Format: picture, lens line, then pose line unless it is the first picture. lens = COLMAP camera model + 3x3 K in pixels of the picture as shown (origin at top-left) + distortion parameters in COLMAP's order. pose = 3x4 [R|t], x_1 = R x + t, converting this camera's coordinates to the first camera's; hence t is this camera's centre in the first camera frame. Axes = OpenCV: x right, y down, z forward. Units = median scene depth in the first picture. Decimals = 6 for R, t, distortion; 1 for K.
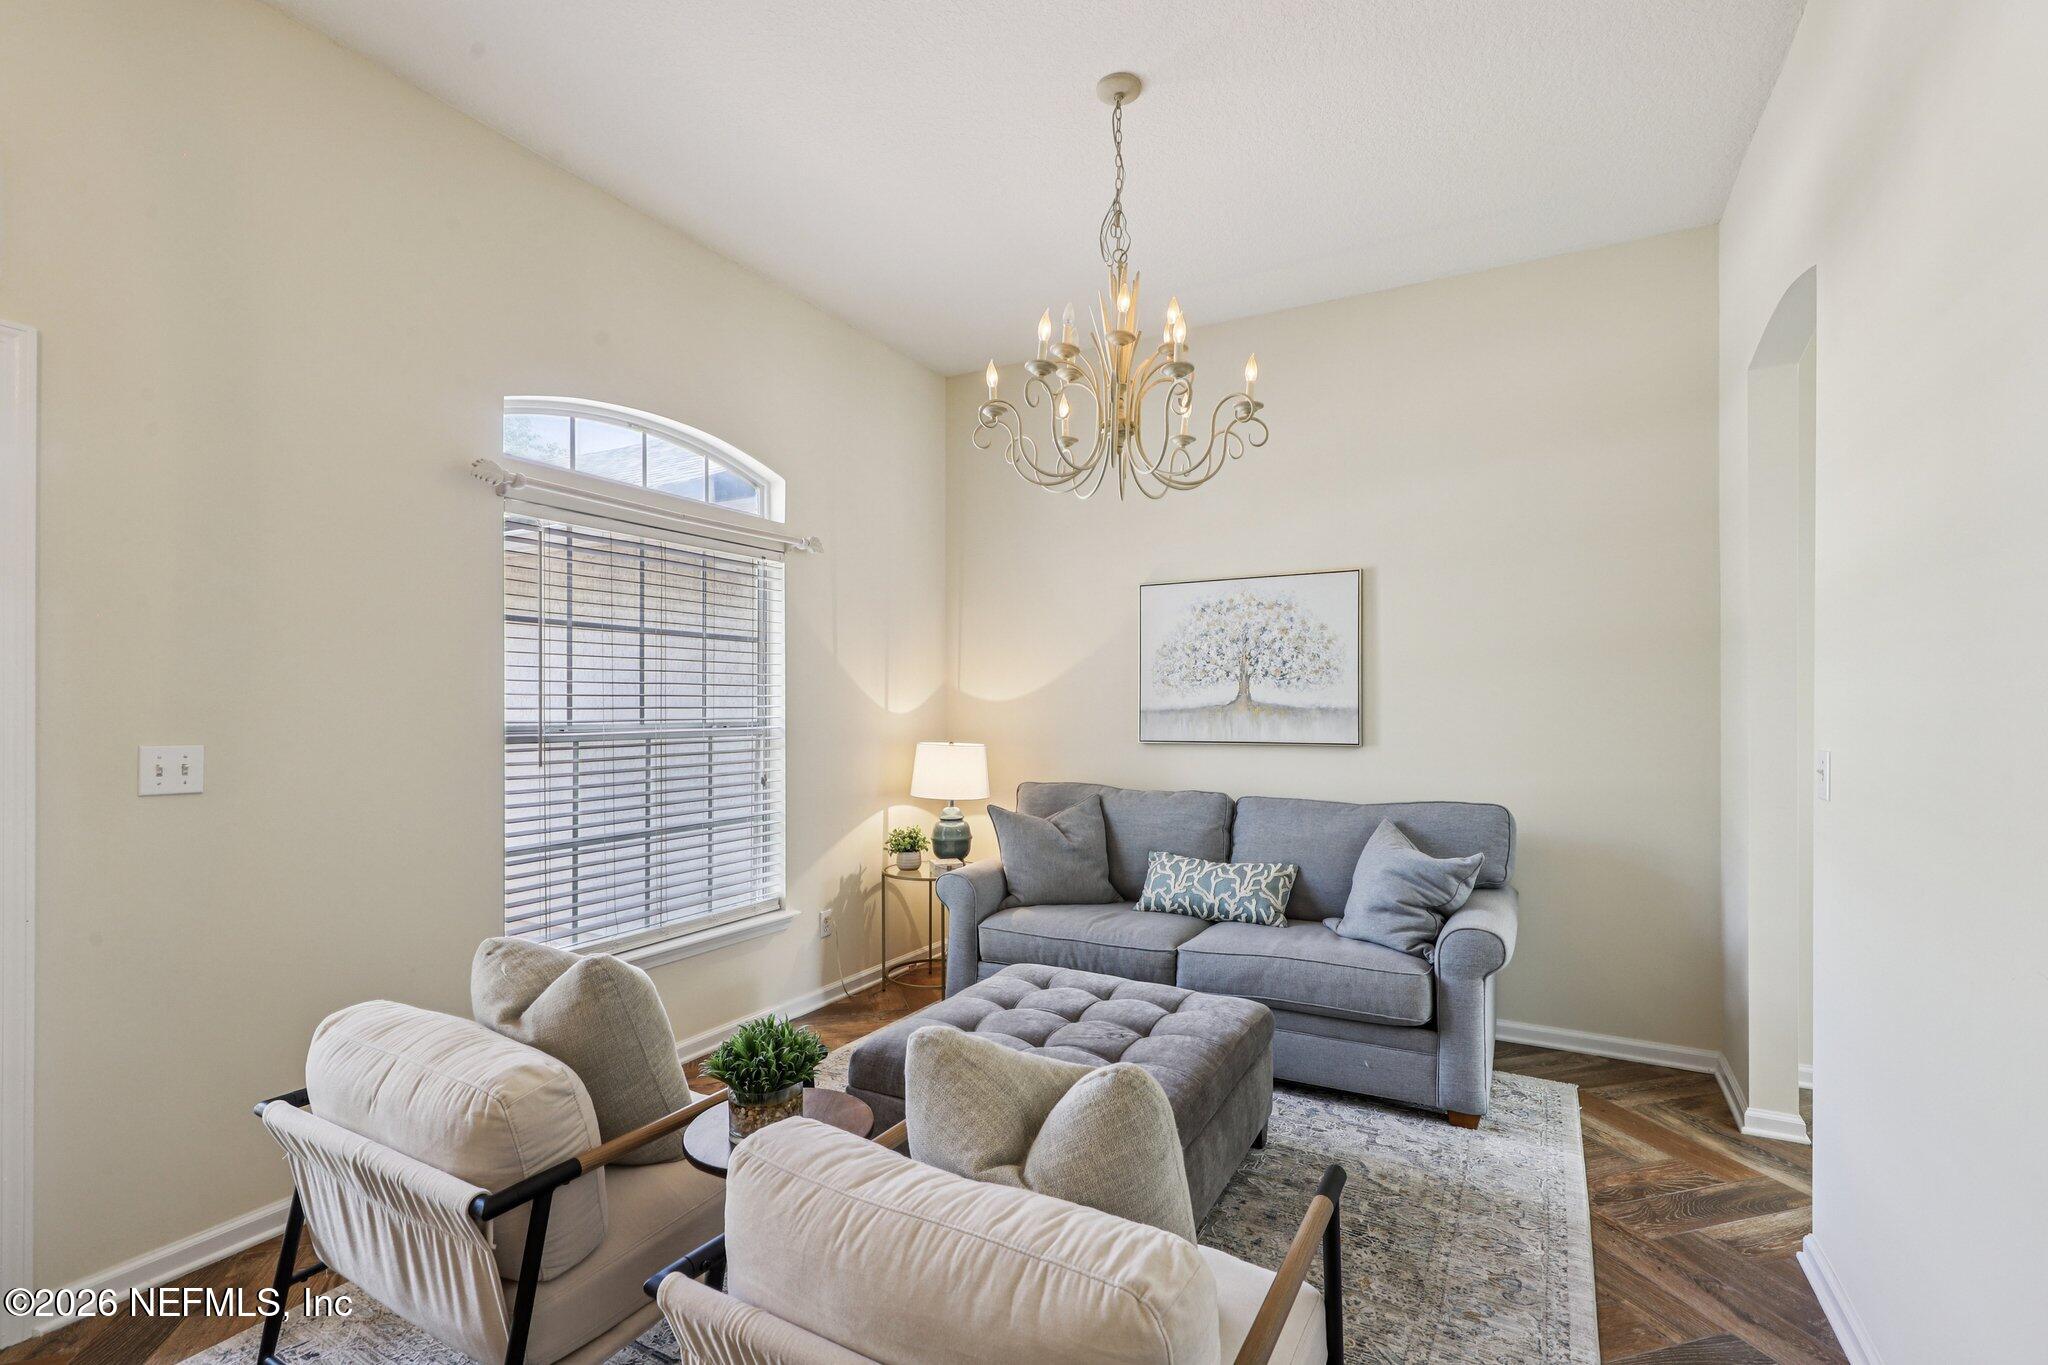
lens RADIAL K [[929.4, 0, 1022.0], [0, 929.4, 700.1], [0, 0, 1]] dist [-0.000214, 0.001131]
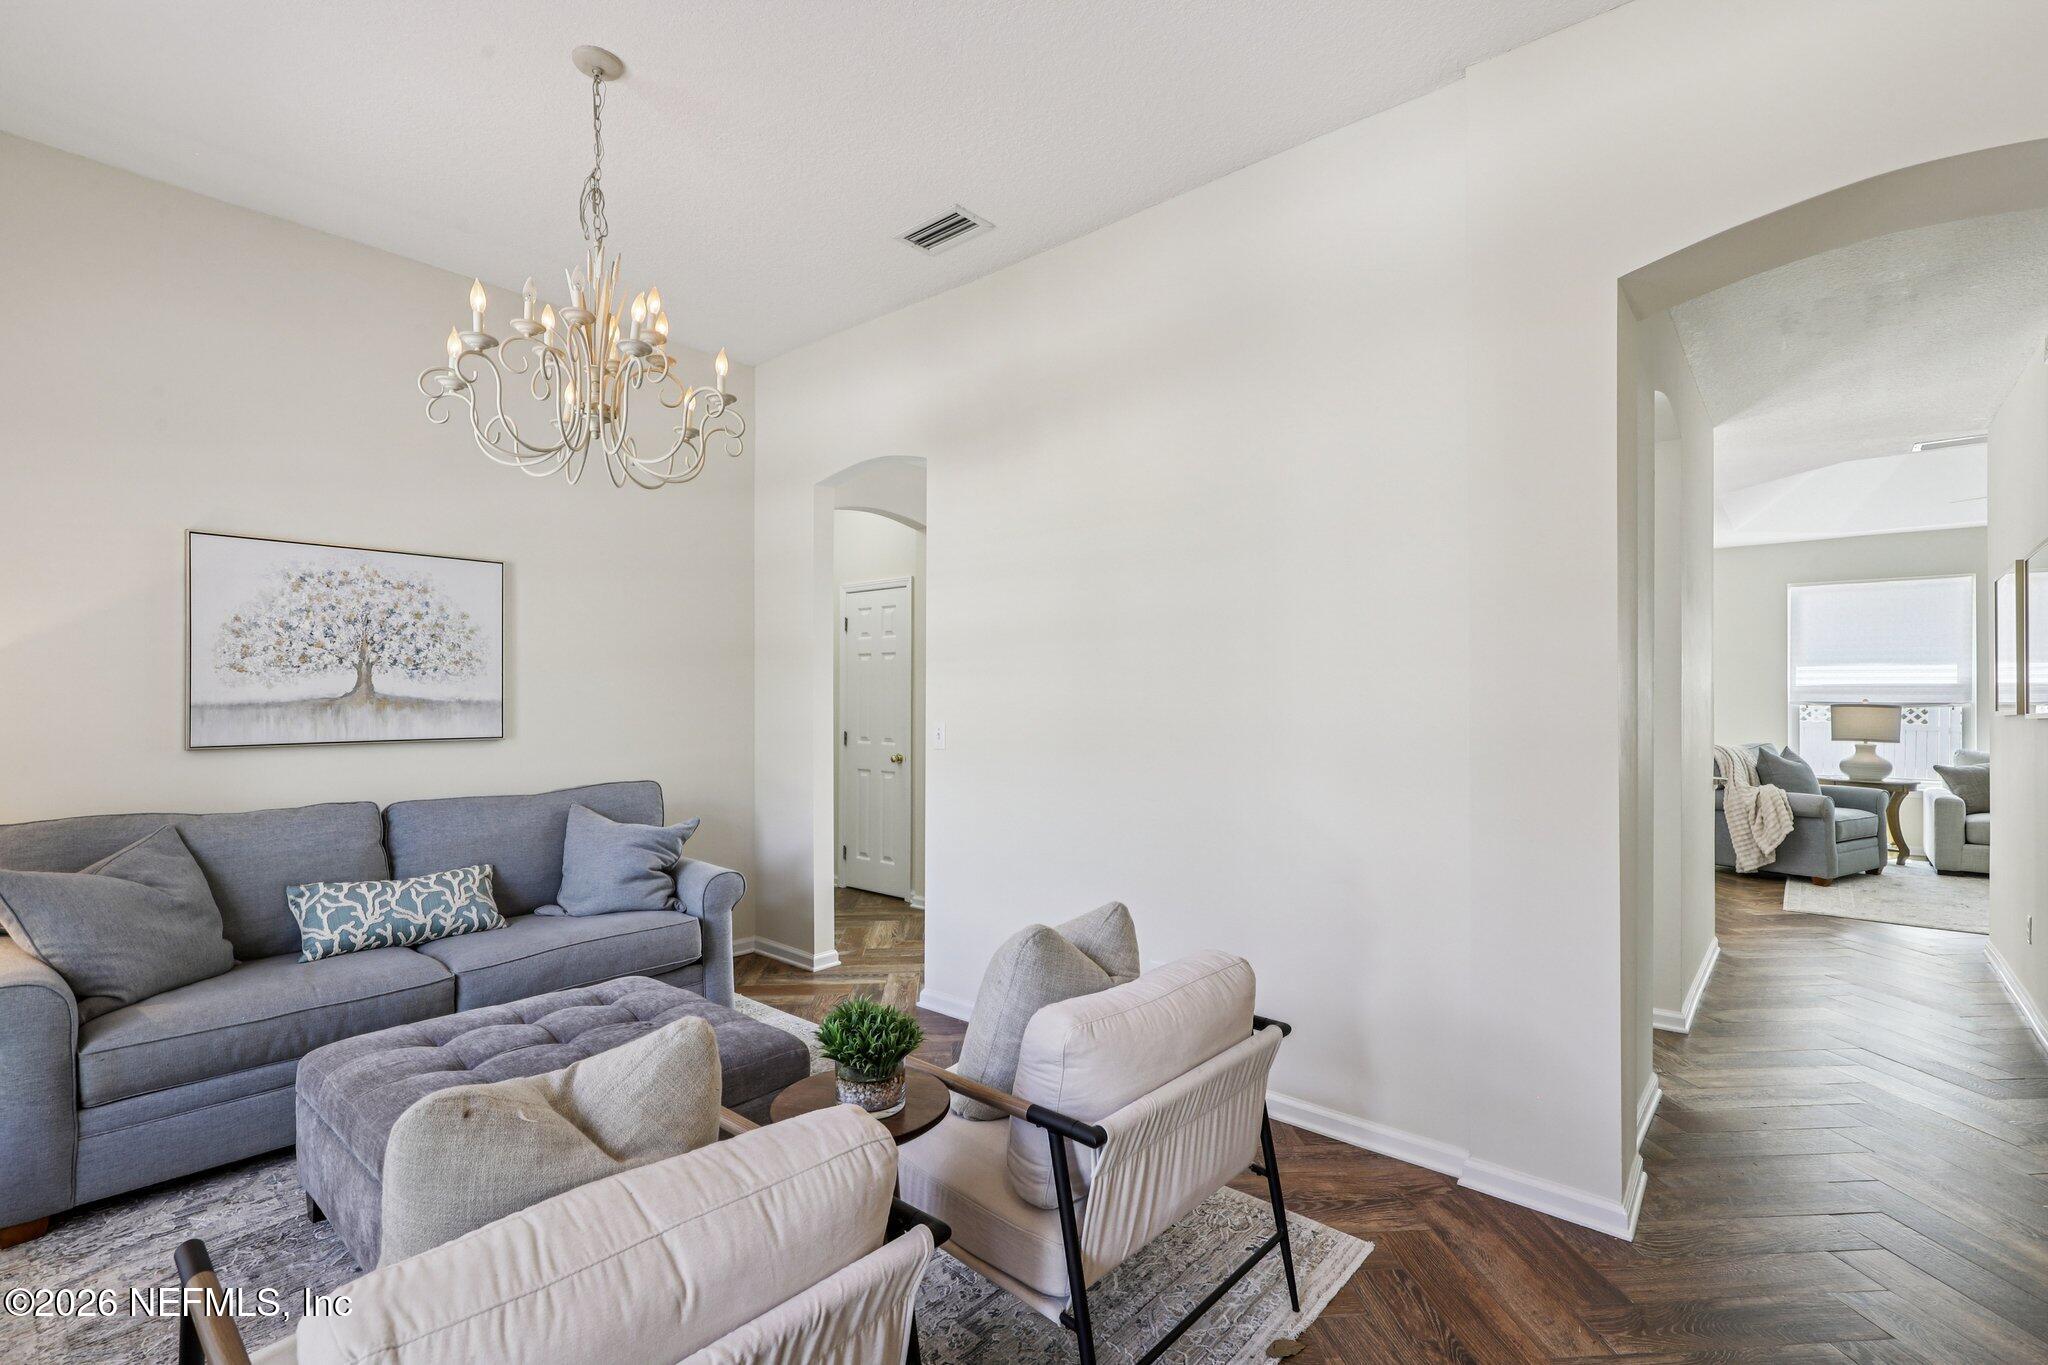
lens RADIAL K [[929.4, 0, 1025.4], [0, 929.4, 686.3], [0, 0, 1]] dist [-0.000214, 0.001131]
pose [[0.210103, 0.010883, 0.977619, -0.498843], [-0.005939, 0.999934, -0.009856, -0.000438], [-0.977661, -0.003735, 0.210154, 0.240266]]
